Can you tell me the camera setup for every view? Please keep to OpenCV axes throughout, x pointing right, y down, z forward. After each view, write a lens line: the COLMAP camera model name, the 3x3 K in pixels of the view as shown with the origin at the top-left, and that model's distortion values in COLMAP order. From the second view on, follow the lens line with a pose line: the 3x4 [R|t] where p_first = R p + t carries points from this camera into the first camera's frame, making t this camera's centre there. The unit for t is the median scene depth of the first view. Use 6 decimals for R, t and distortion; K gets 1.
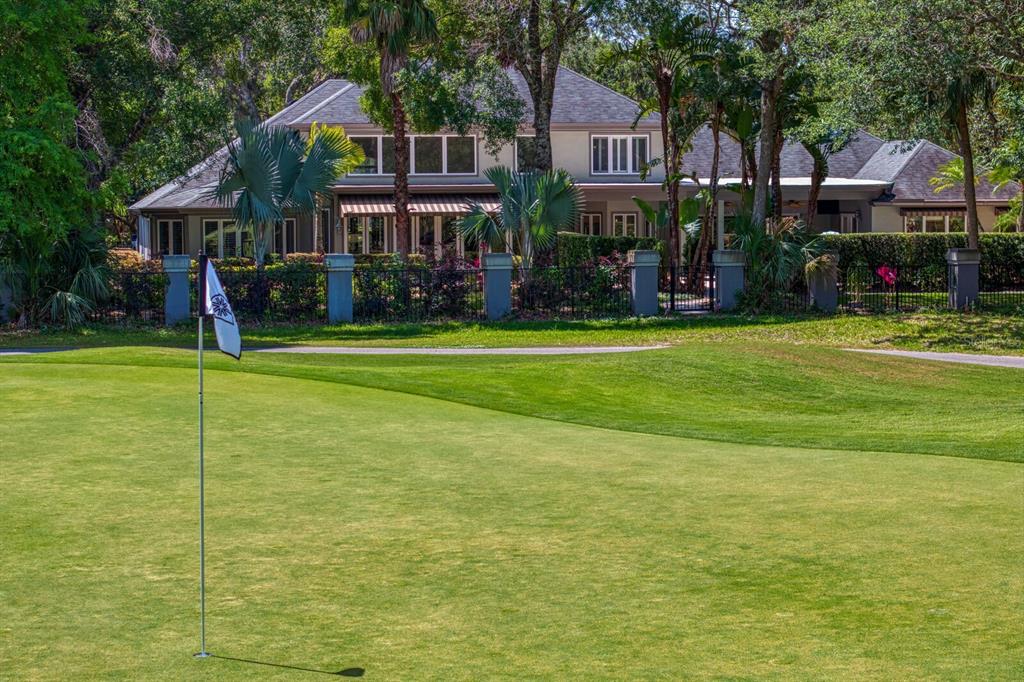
lens RADIAL K [[2047.4, 0, 510.1], [0, 2047.4, 339.8], [0, 0, 1]] dist [-0.078721, 0.000000]
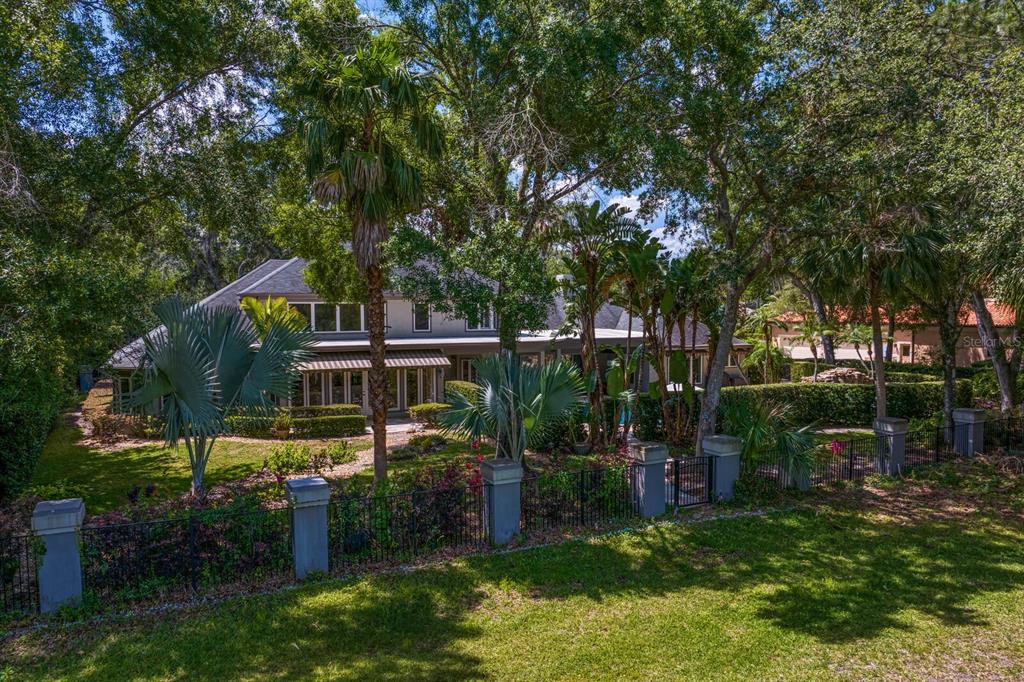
lens RADIAL K [[722.6, 0, 512.6], [0, 722.6, 347.3], [0, 0, 1]] dist [-0.048702, 0.011874]
pose [[0.968470, -0.009828, 0.248936, -0.065439], [0.014665, 0.999738, -0.017584, -0.073371], [-0.248698, 0.020680, 0.968360, 0.628172]]
